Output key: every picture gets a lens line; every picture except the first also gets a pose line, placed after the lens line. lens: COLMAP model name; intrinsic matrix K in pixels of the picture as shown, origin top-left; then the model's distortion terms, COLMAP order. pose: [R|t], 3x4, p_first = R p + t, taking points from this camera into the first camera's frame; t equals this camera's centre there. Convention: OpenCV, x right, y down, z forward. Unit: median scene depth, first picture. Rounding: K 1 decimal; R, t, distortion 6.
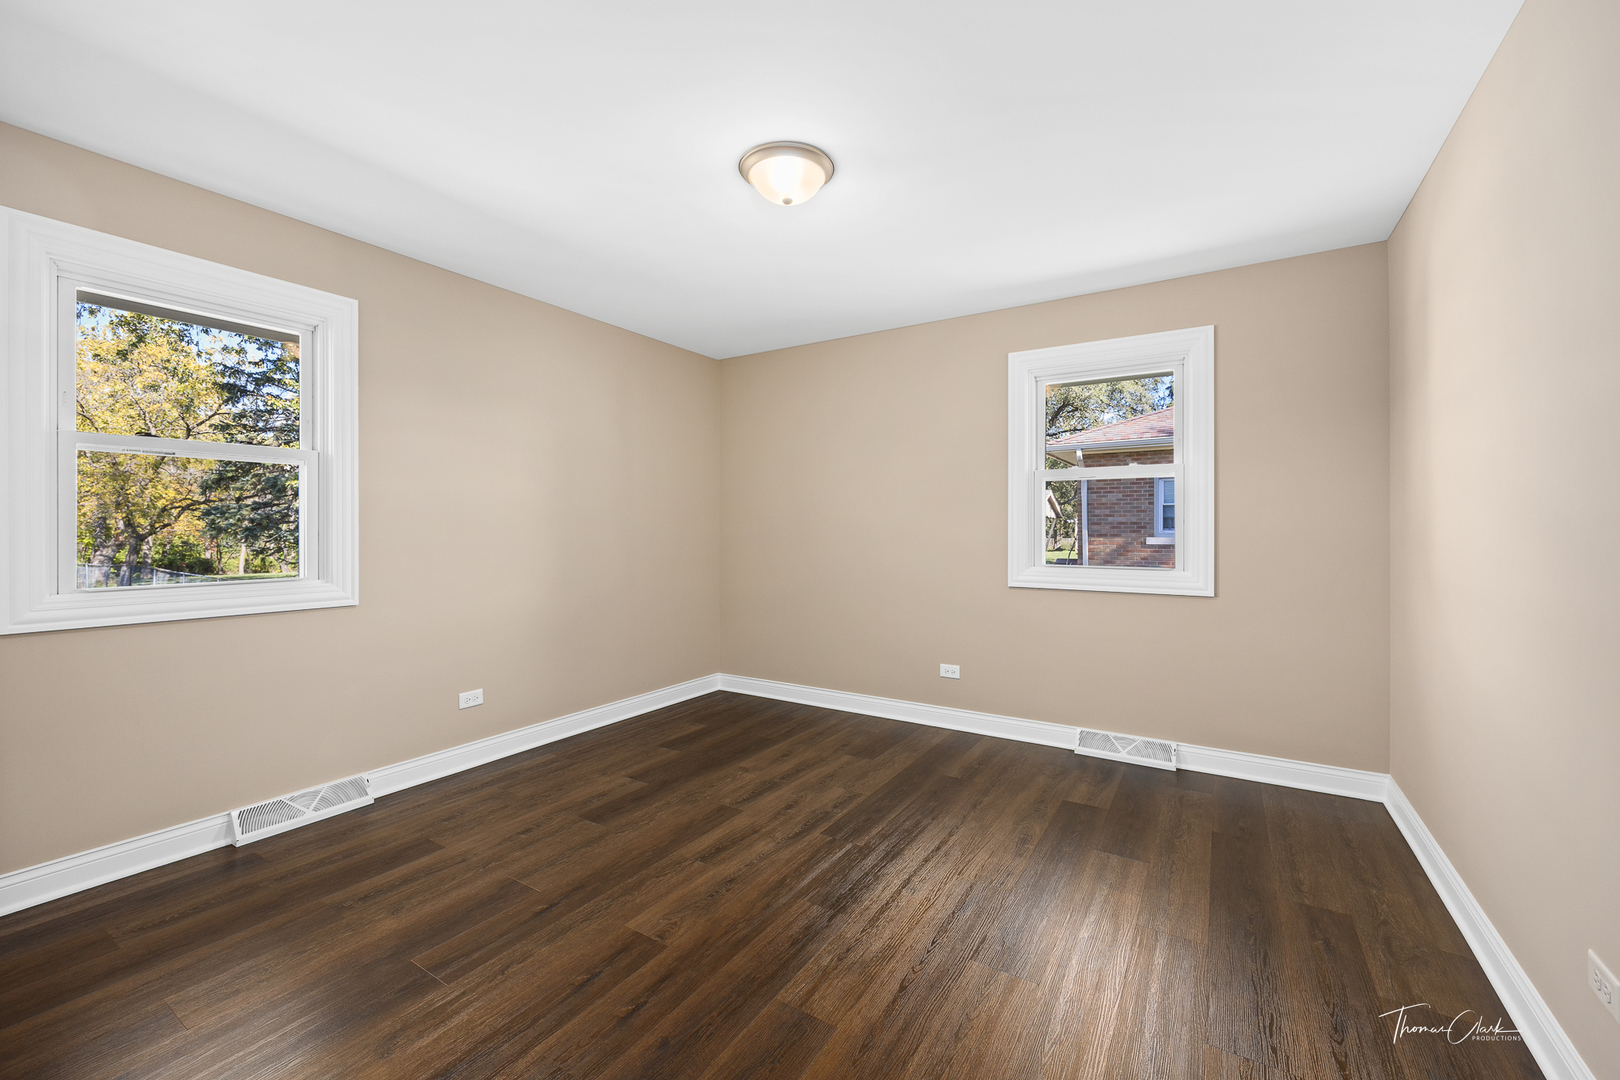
lens RADIAL K [[645.7, 0, 809.8], [0, 645.7, 537.0], [0, 0, 1]] dist [-0.000543, -0.000079]
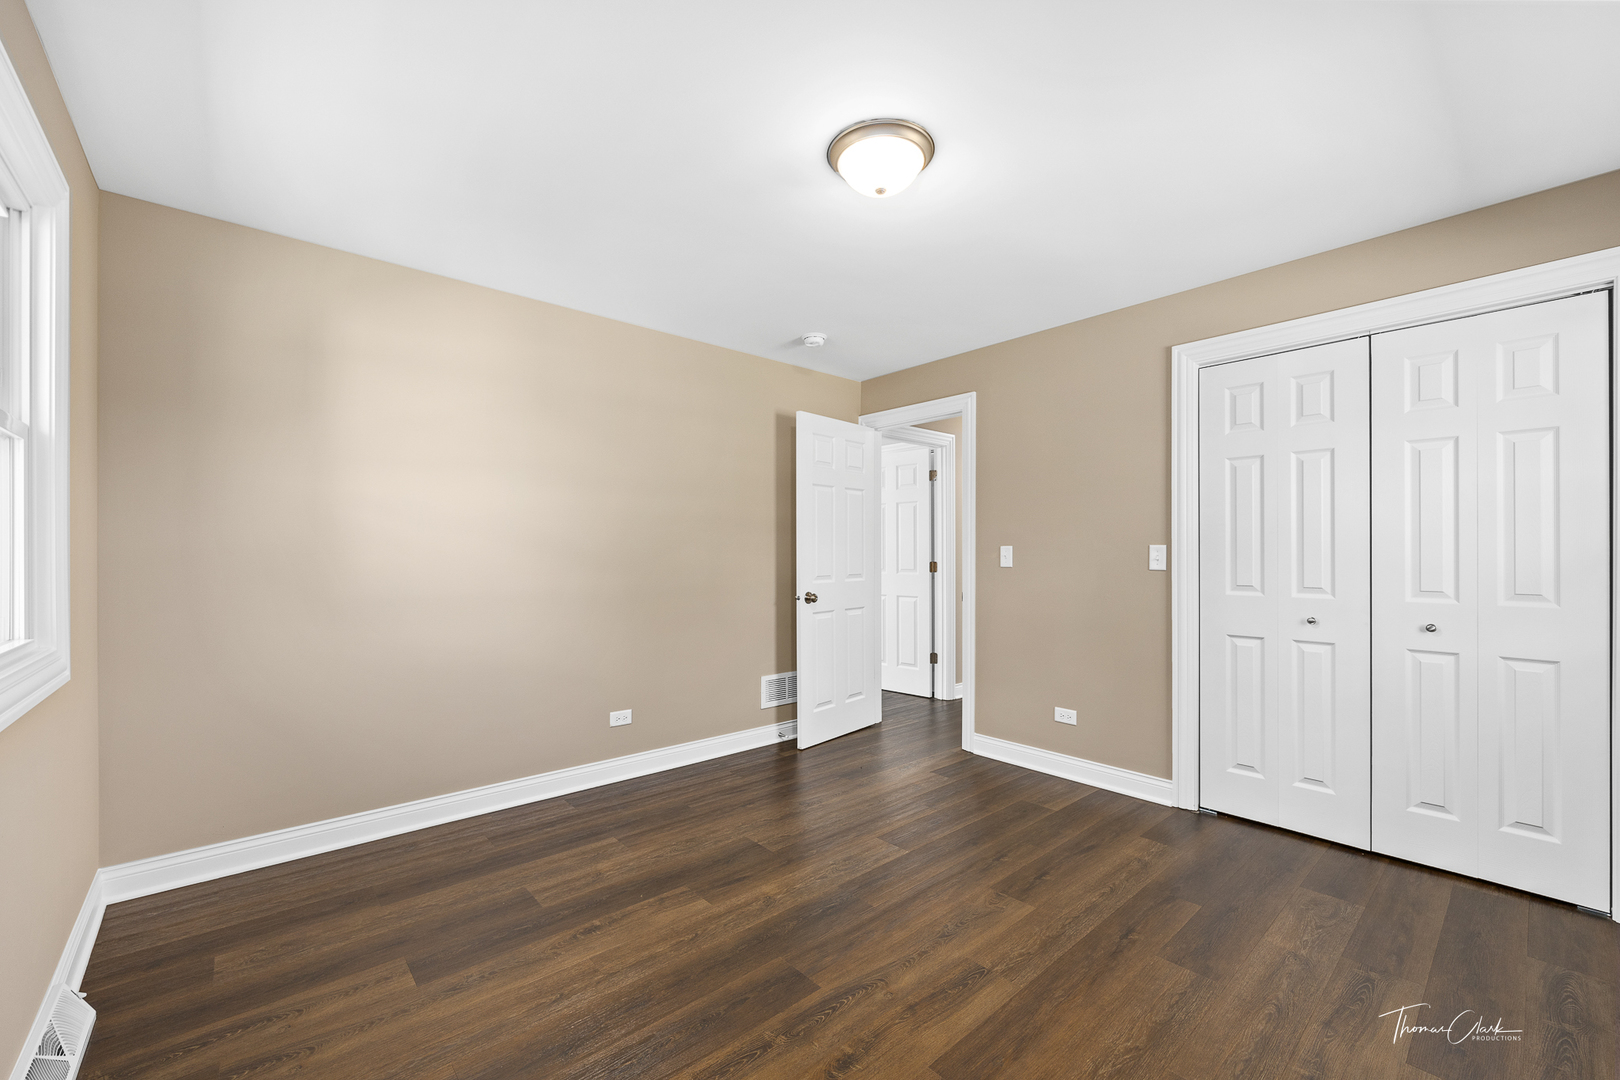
lens RADIAL K [[645.7, 0, 813.9], [0, 645.7, 549.5], [0, 0, 1]] dist [-0.000543, -0.000079]
pose [[-0.959743, 0.004142, 0.280851, -0.192261], [0.003575, 0.999990, -0.002532, -0.021909], [-0.280858, -0.001426, -0.959748, 1.816289]]
